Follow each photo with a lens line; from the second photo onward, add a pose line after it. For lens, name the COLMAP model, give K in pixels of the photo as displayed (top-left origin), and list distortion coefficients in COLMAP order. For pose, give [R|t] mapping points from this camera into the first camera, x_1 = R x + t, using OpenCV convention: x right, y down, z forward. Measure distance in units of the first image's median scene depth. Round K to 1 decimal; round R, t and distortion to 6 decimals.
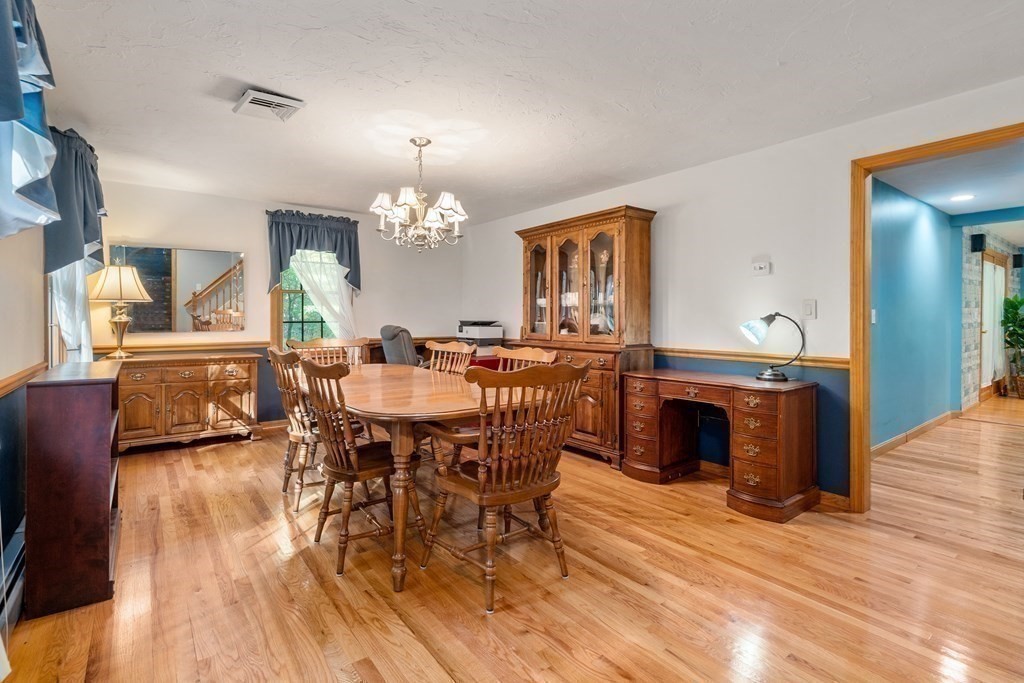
lens RADIAL K [[477.0, 0, 510.6], [0, 477.0, 337.3], [0, 0, 1]] dist [0.000780, 0.000283]
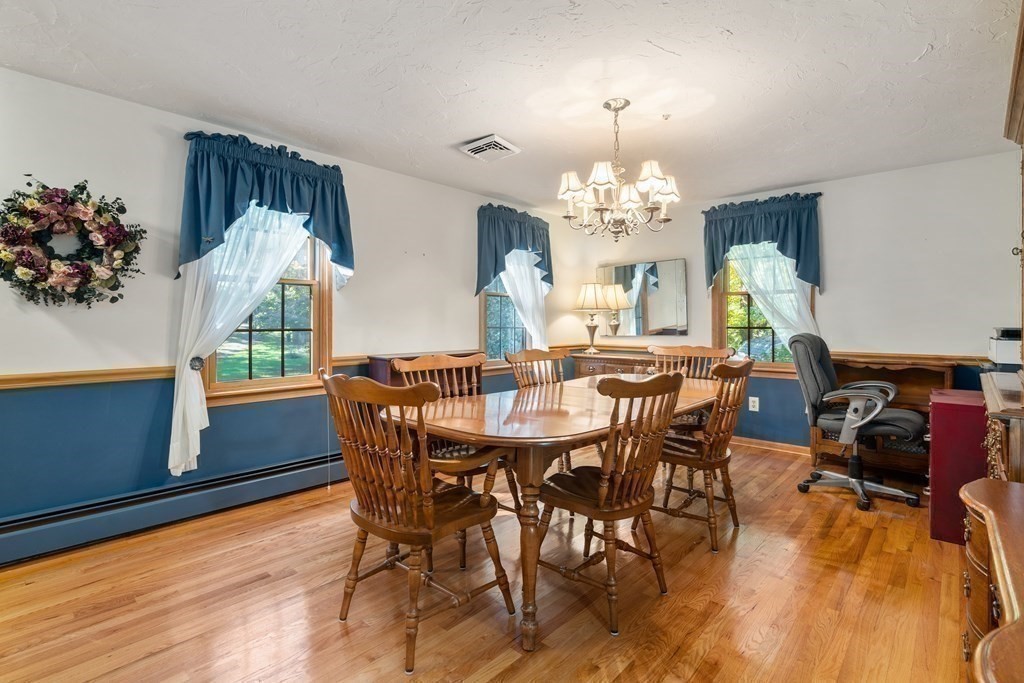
lens RADIAL K [[493.3, 0, 509.6], [0, 493.3, 330.7], [0, 0, 1]] dist [0.000135, 0.000055]
pose [[0.174008, 0.012885, -0.984660, 0.606598], [-0.040510, 0.999162, 0.005916, -0.023374], [0.983911, 0.038860, 0.174385, 0.686004]]
